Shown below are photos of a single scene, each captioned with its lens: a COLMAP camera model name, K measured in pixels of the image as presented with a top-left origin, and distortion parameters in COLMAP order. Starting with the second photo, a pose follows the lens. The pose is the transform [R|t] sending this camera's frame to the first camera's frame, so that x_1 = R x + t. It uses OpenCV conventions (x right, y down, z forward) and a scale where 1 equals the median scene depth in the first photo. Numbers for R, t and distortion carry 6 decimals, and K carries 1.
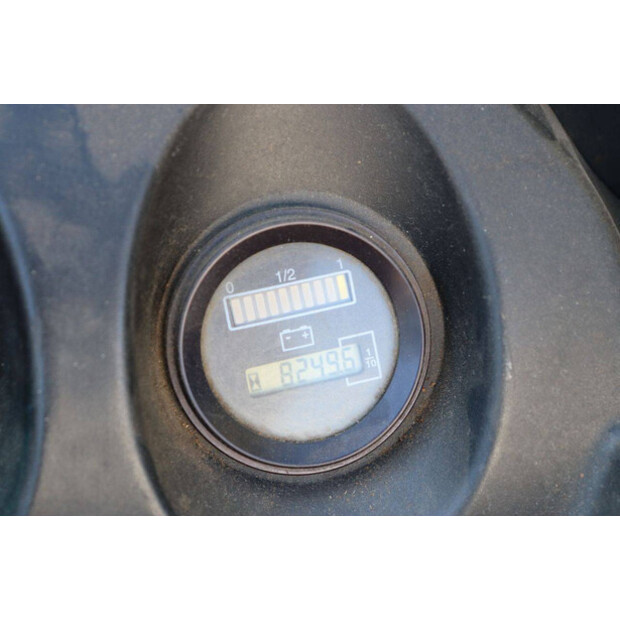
lens RADIAL K [[1442.8, 0, 309.6], [0, 1442.8, 321.1], [0, 0, 1]] dist [0.340345, 0.365128]
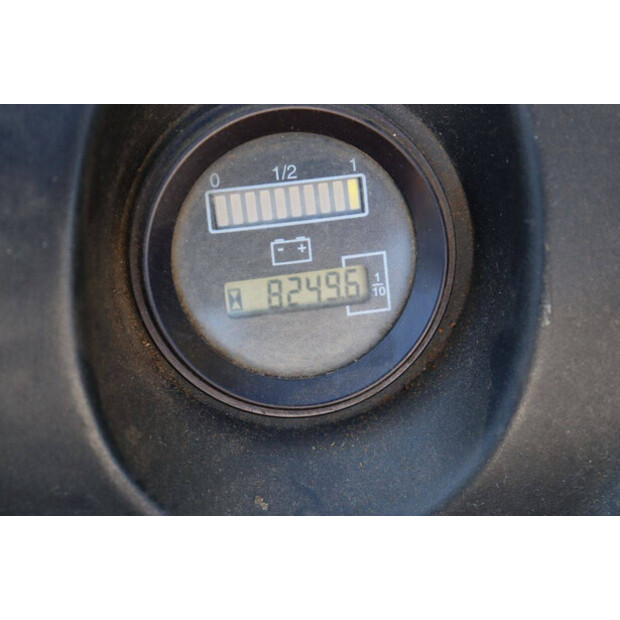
lens RADIAL K [[1428.7, 0, 310.0], [0, 1428.7, 310.0], [0, 0, 1]] dist [0.251809, -0.212453]
pose [[0.994613, 0.099658, -0.028531, 0.028271], [-0.098877, 0.994718, 0.027568, 0.021806], [0.031128, -0.024599, 0.999213, 0.193970]]
